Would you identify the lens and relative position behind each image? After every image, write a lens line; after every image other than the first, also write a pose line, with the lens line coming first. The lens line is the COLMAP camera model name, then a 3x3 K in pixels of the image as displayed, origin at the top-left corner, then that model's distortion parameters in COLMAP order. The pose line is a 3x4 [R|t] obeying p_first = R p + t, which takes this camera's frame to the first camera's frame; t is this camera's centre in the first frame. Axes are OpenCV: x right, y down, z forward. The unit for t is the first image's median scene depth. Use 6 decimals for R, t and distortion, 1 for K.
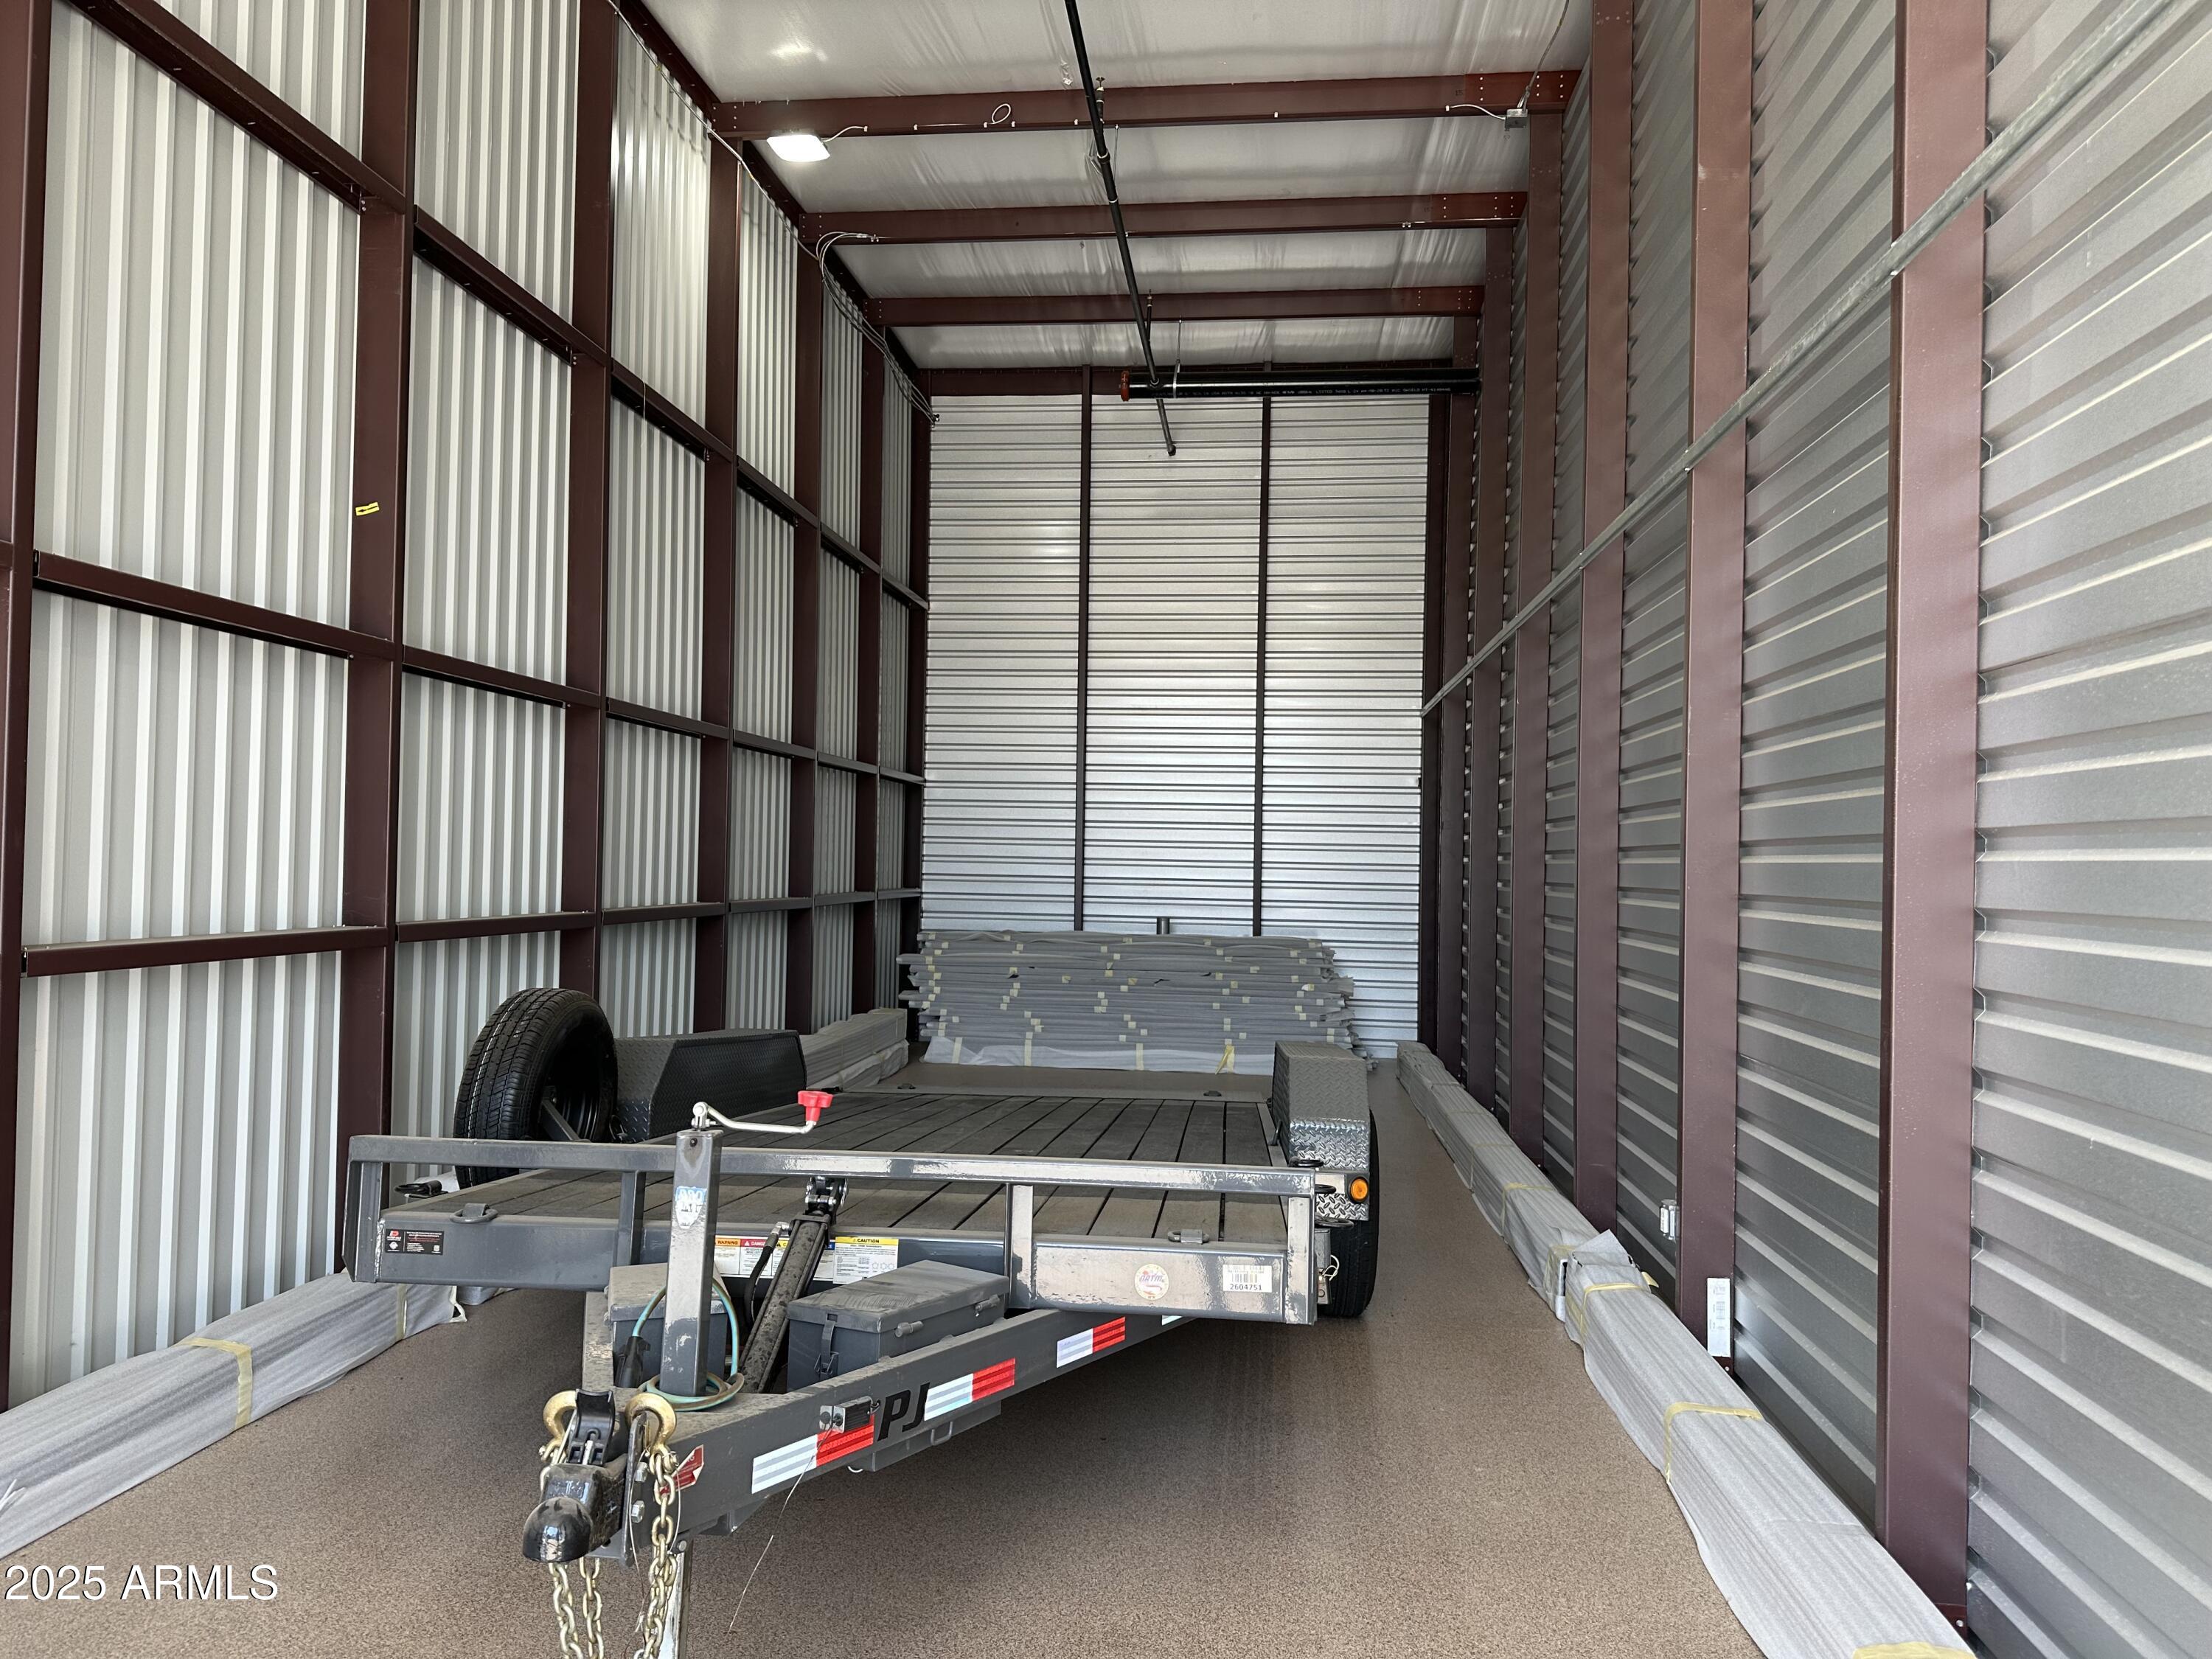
lens RADIAL K [[1526.2, 0, 1106.0], [0, 1526.2, 829.5], [0, 0, 1]] dist [0.169644, -0.298936]
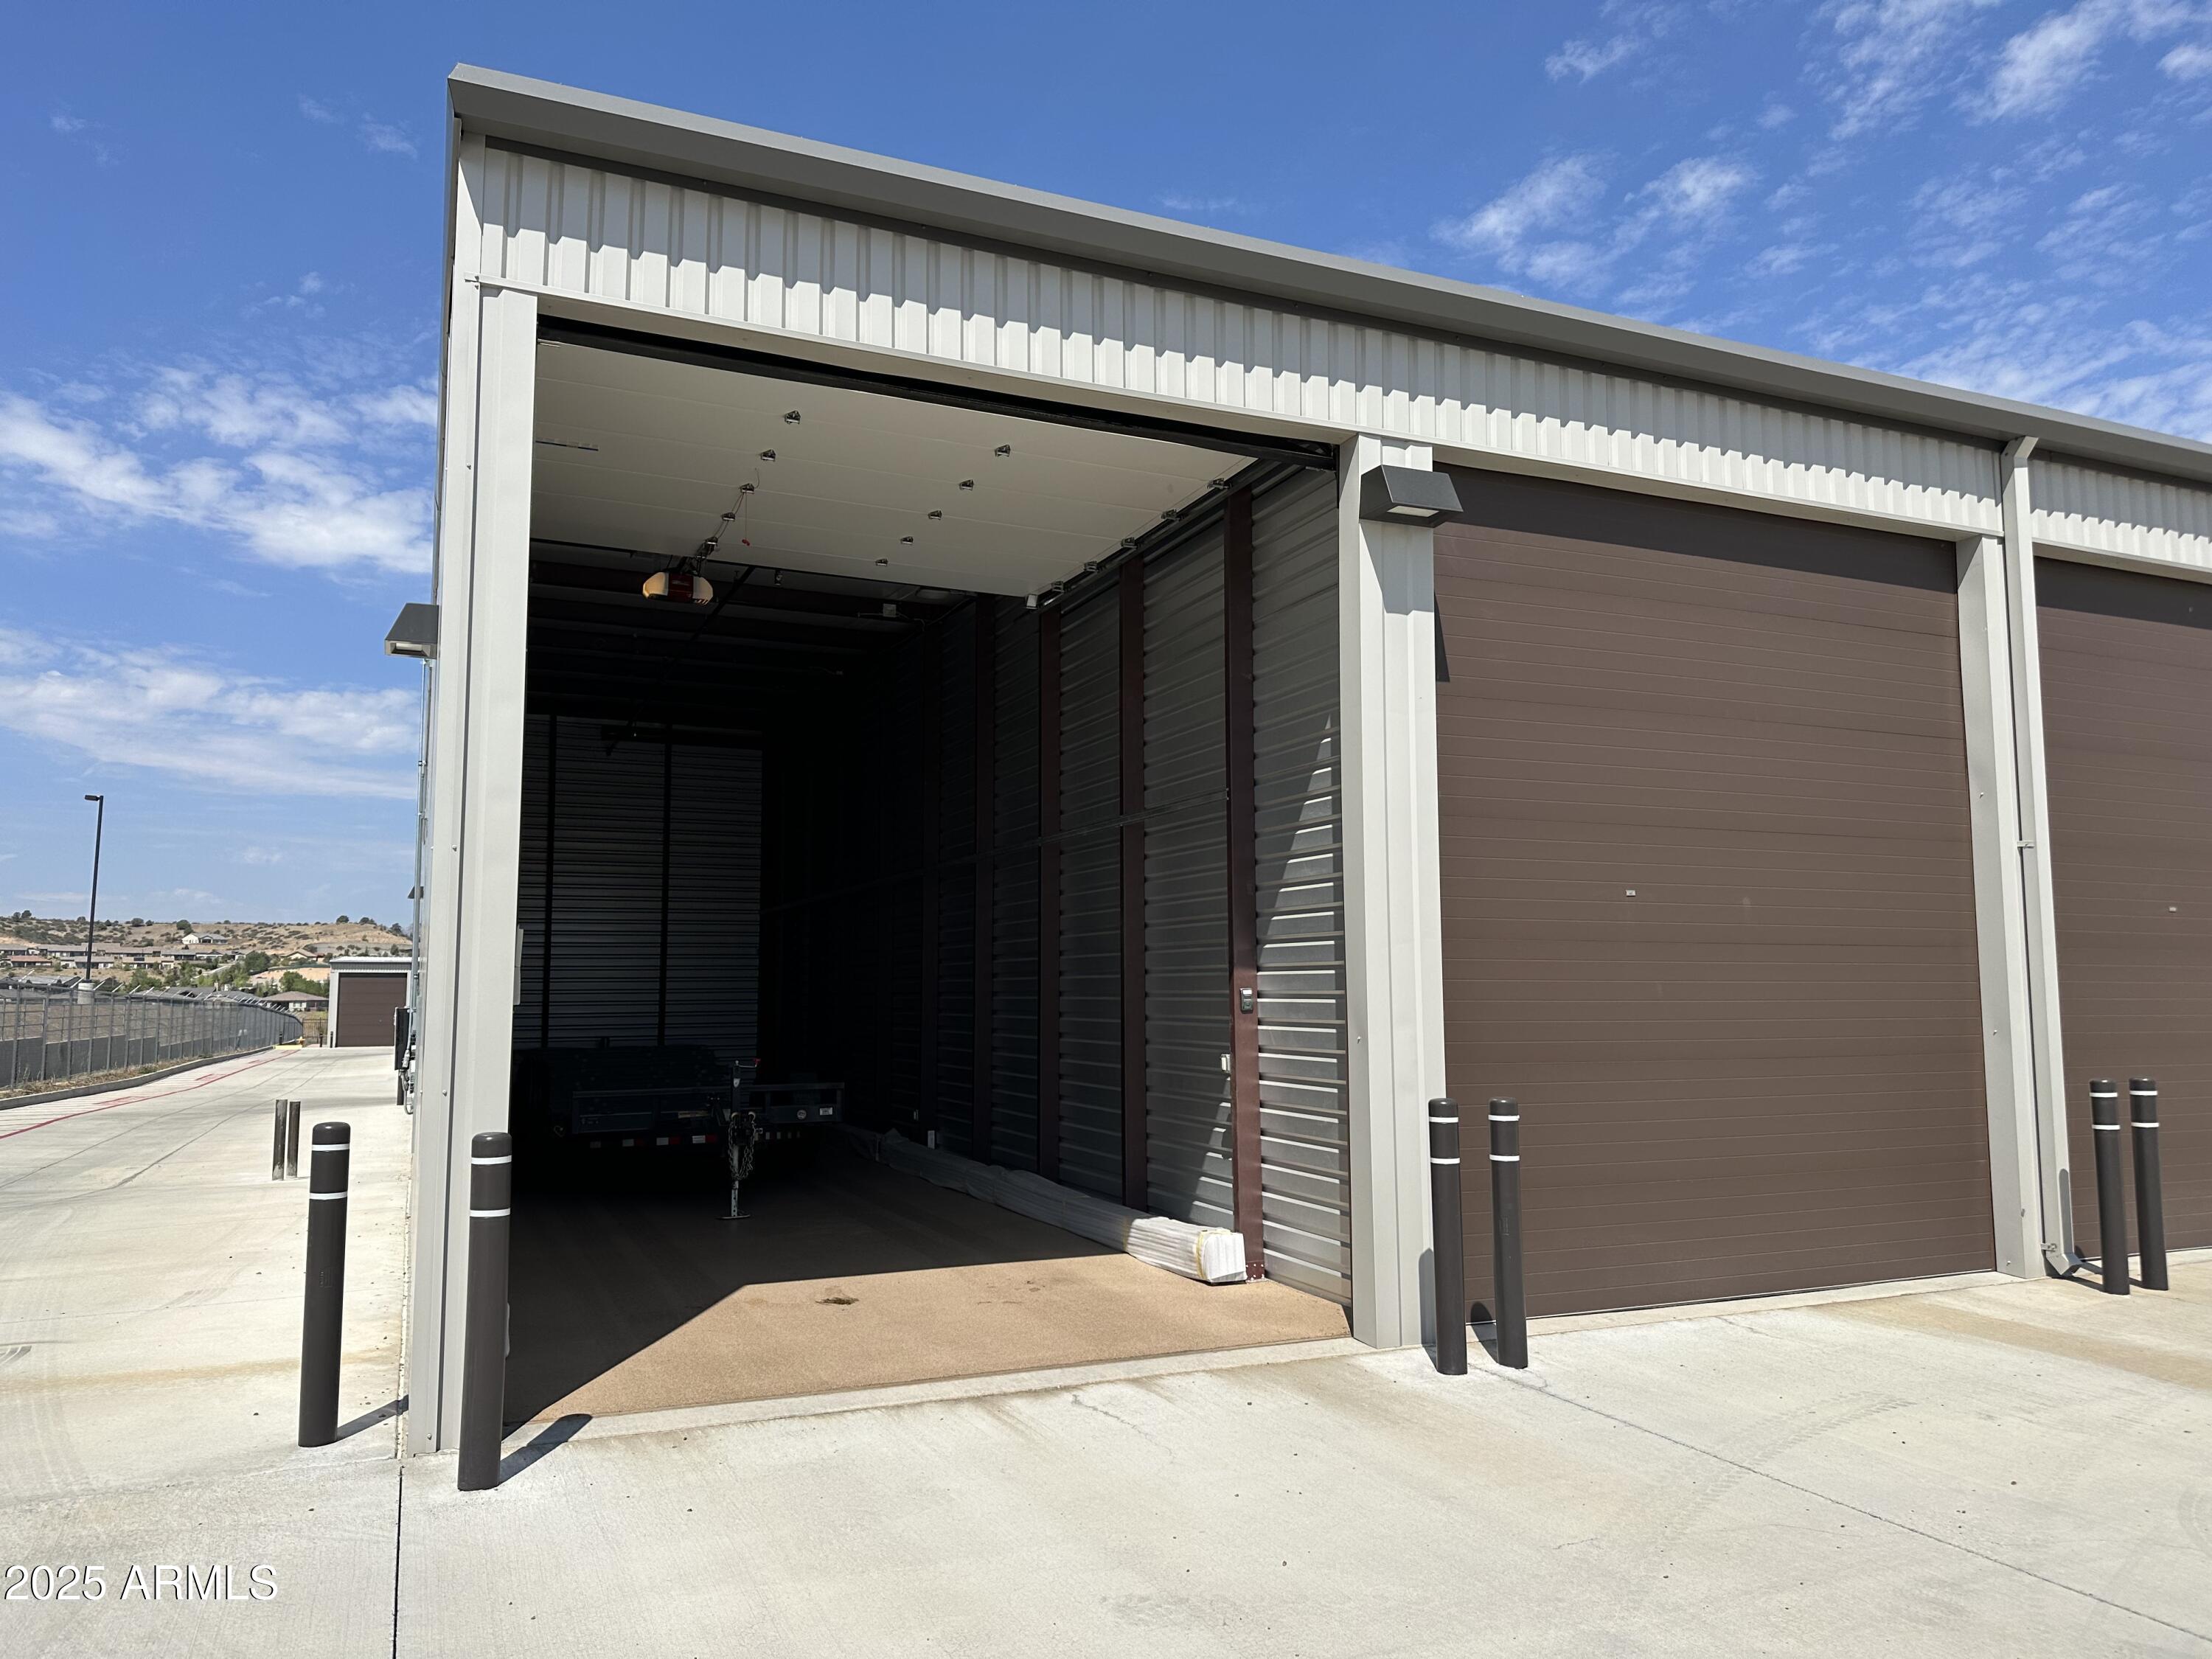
lens RADIAL K [[1526.2, 0, 1106.0], [0, 1526.2, 829.5], [0, 0, 1]] dist [0.169644, -0.298936]
pose [[0.868136, 0.029428, 0.495452, -0.323499], [0.010672, 0.996903, -0.077910, -0.028488], [-0.496211, 0.072924, 0.865134, -0.719601]]
